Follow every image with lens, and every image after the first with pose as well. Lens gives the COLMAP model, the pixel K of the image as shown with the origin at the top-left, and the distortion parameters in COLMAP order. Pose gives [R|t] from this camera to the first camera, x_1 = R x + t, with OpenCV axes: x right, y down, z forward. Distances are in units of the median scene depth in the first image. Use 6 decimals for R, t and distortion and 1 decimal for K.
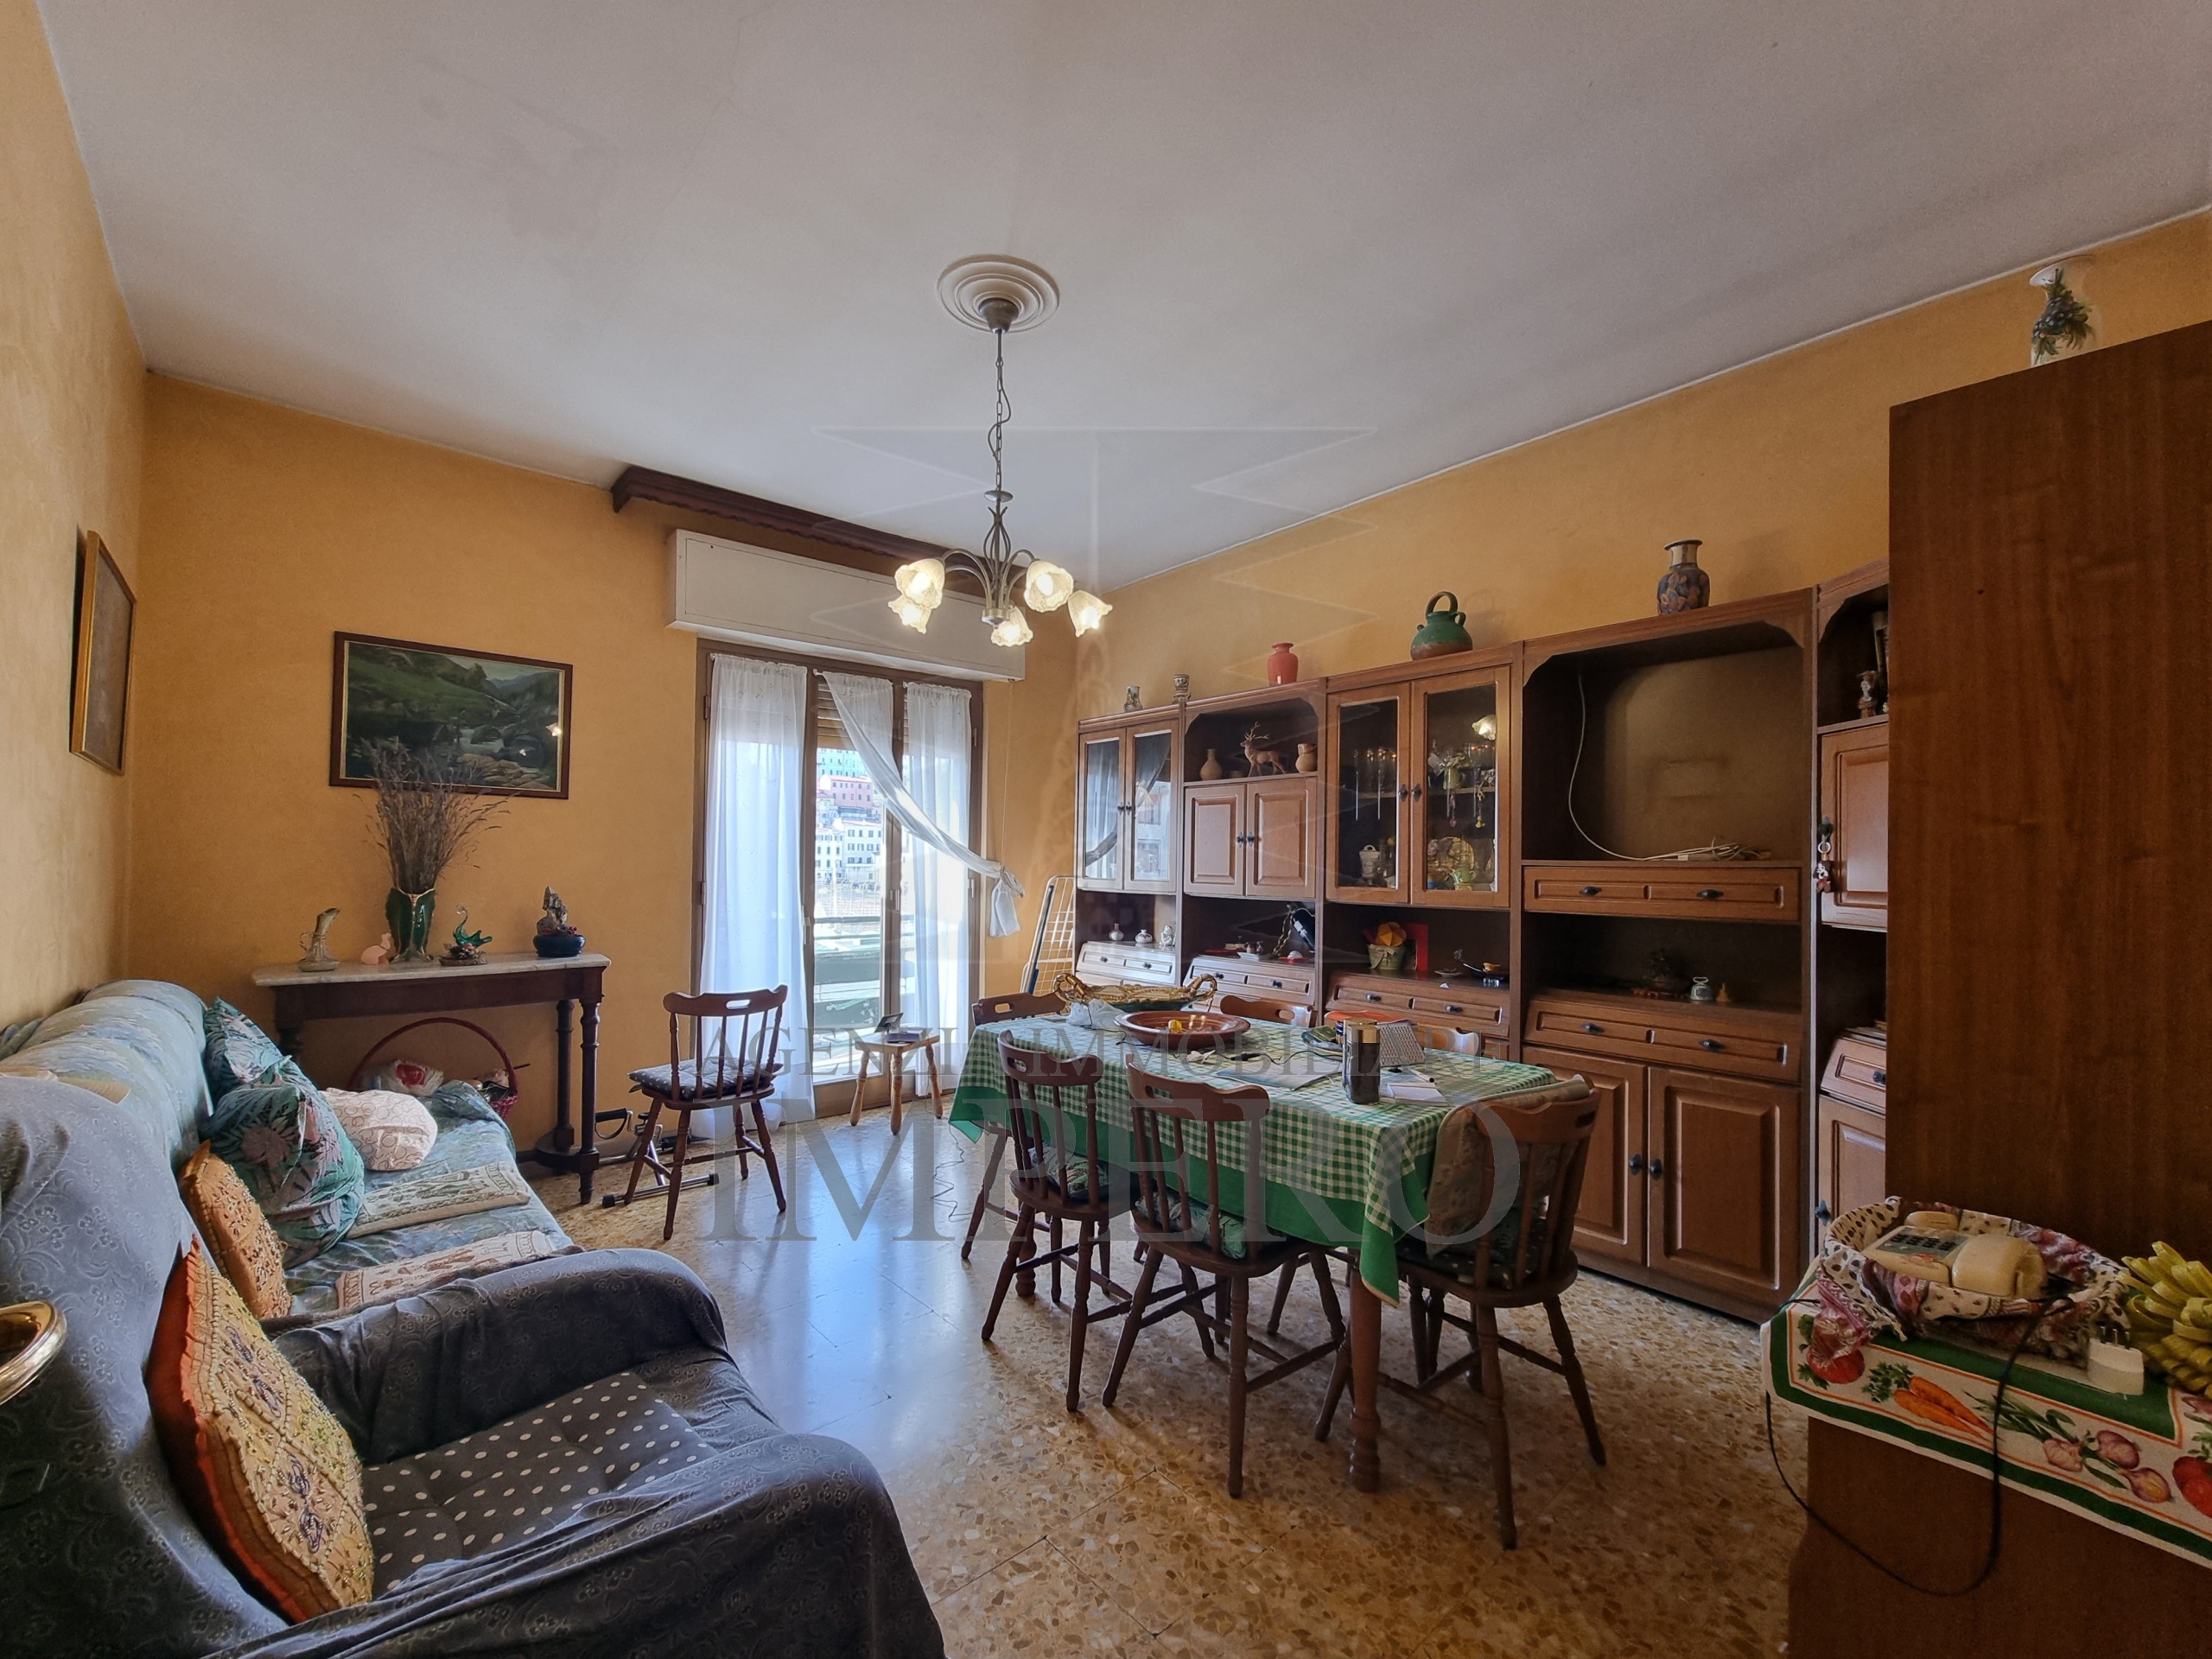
lens RADIAL K [[903.3, 0, 1101.5], [0, 903.3, 855.0], [0, 0, 1]] dist [-0.000215, -0.000003]
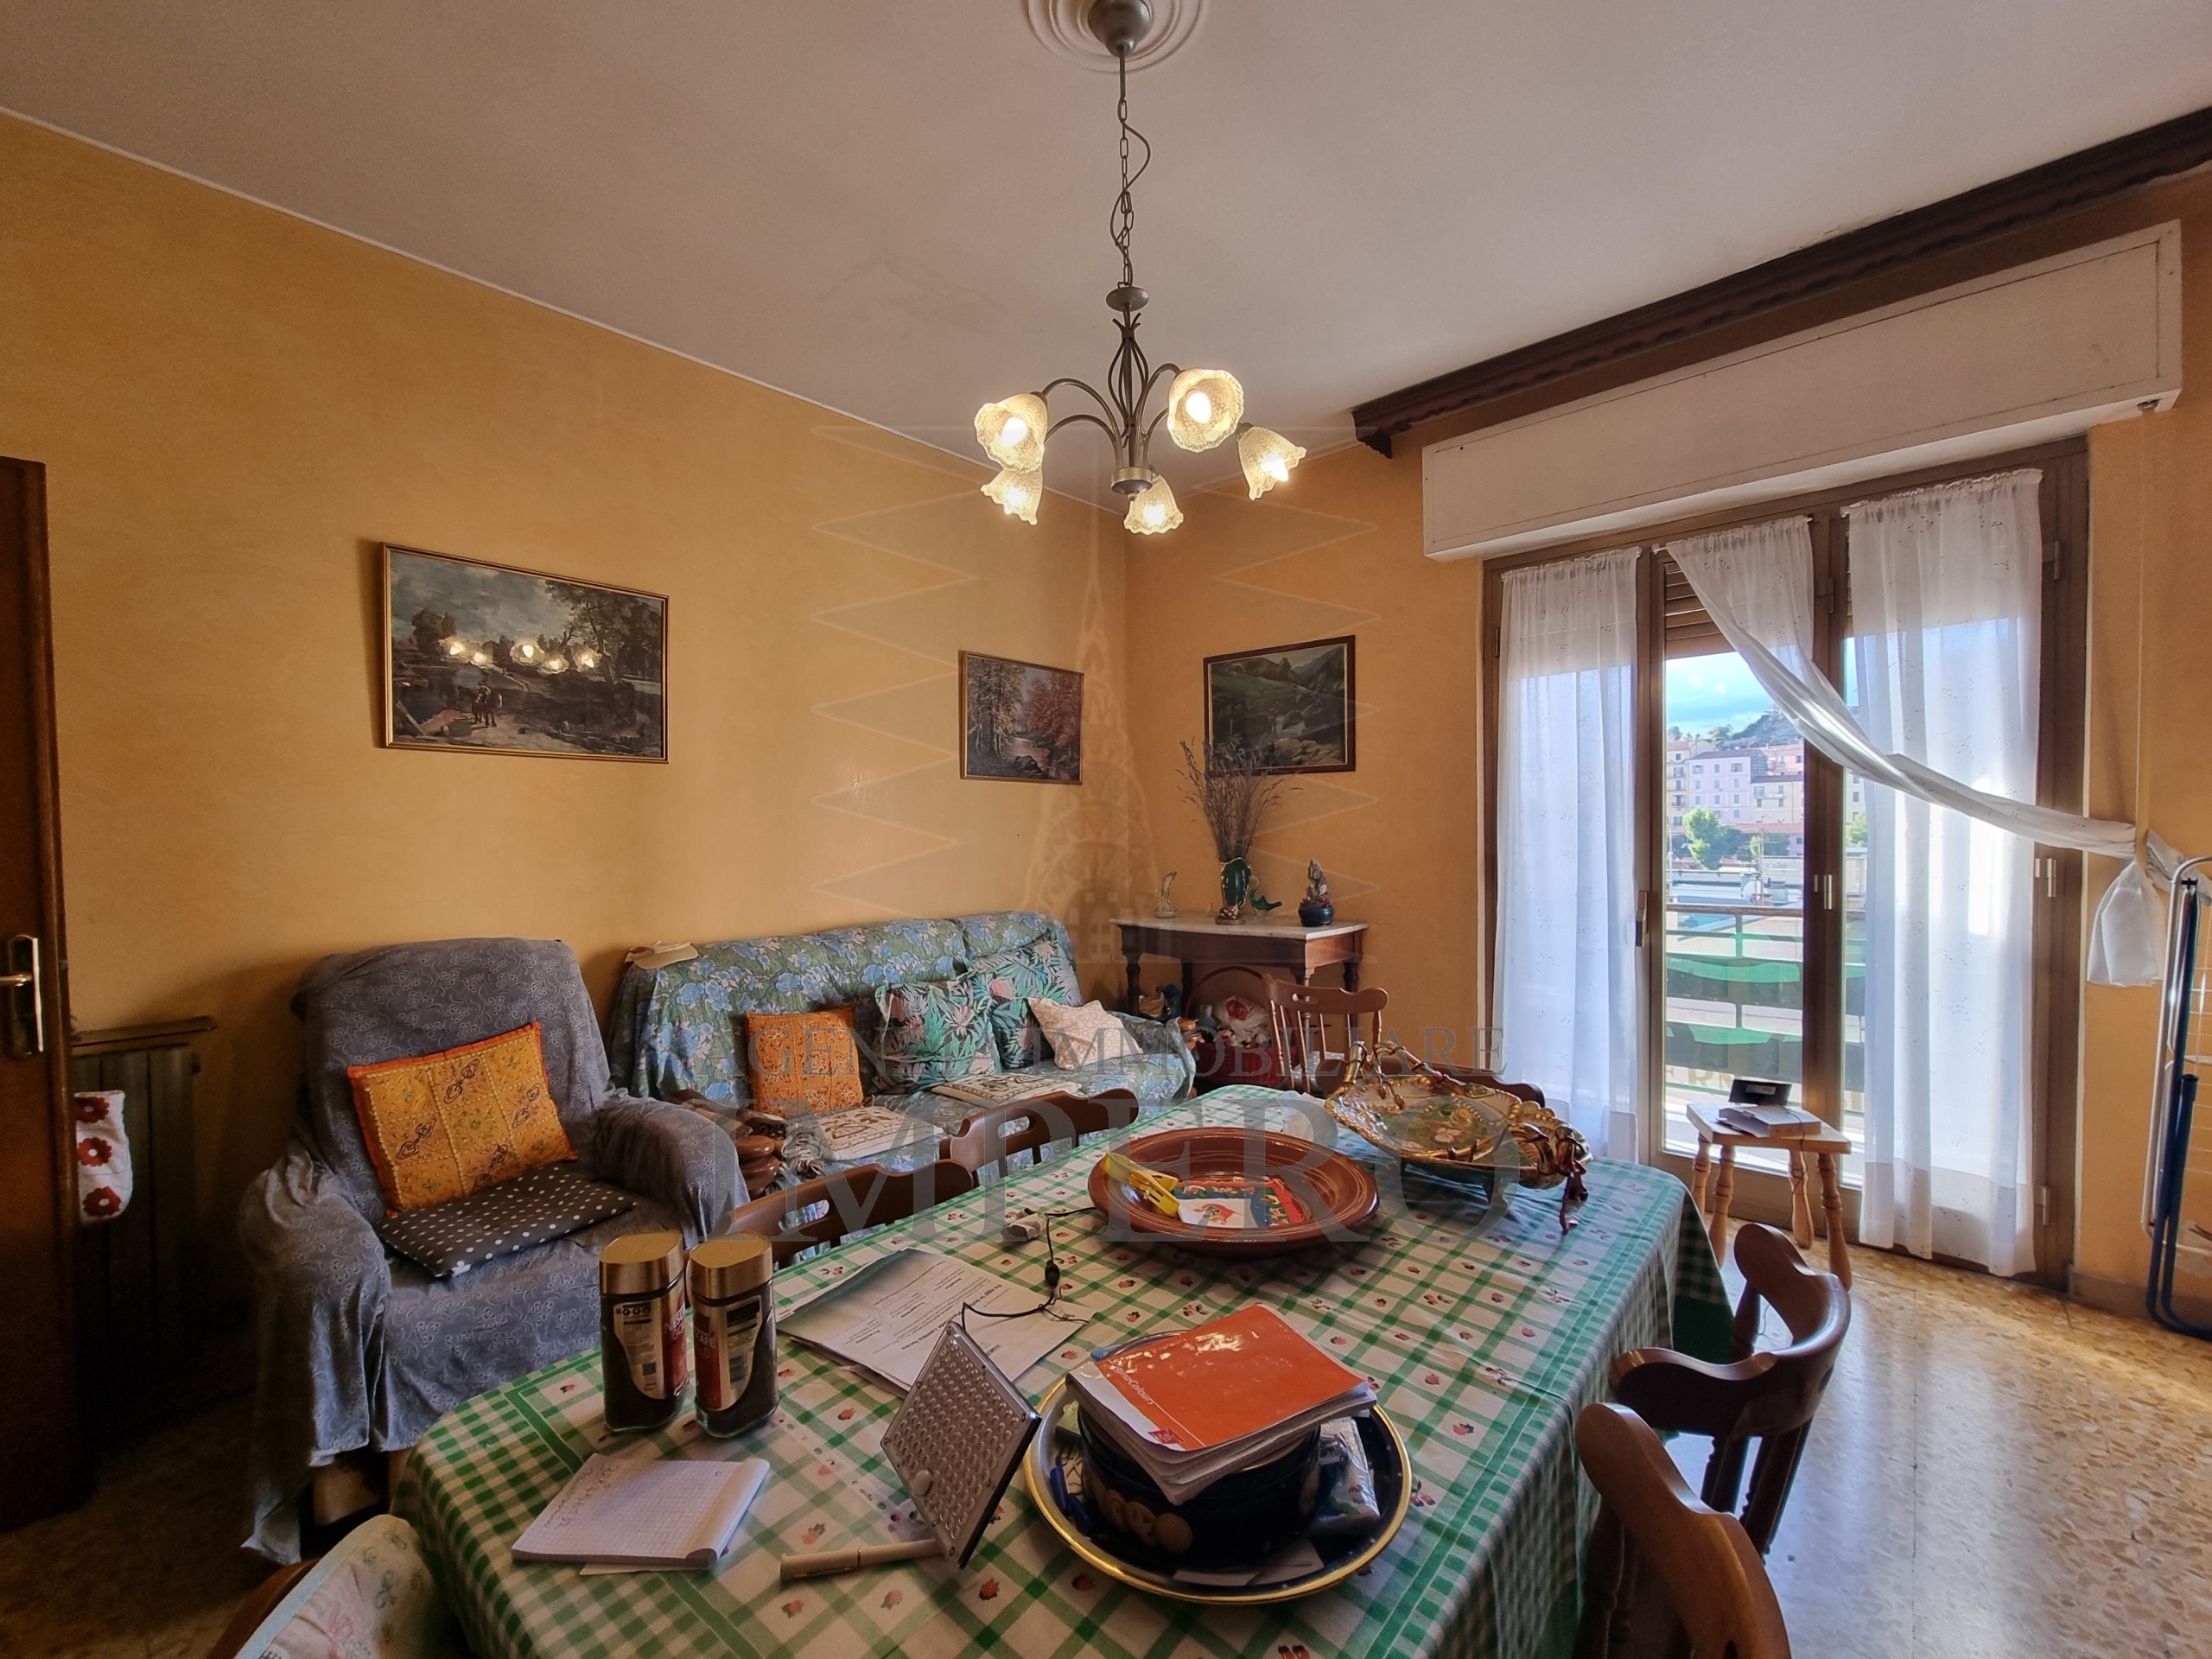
lens RADIAL K [[903.3, 0, 1101.5], [0, 903.3, 855.0], [0, 0, 1]] dist [-0.000215, -0.000003]
pose [[0.120250, 0.026370, -0.992393, 0.377392], [0.028756, 0.999135, 0.030034, -0.006273], [0.992327, -0.032149, 0.119387, 0.600724]]
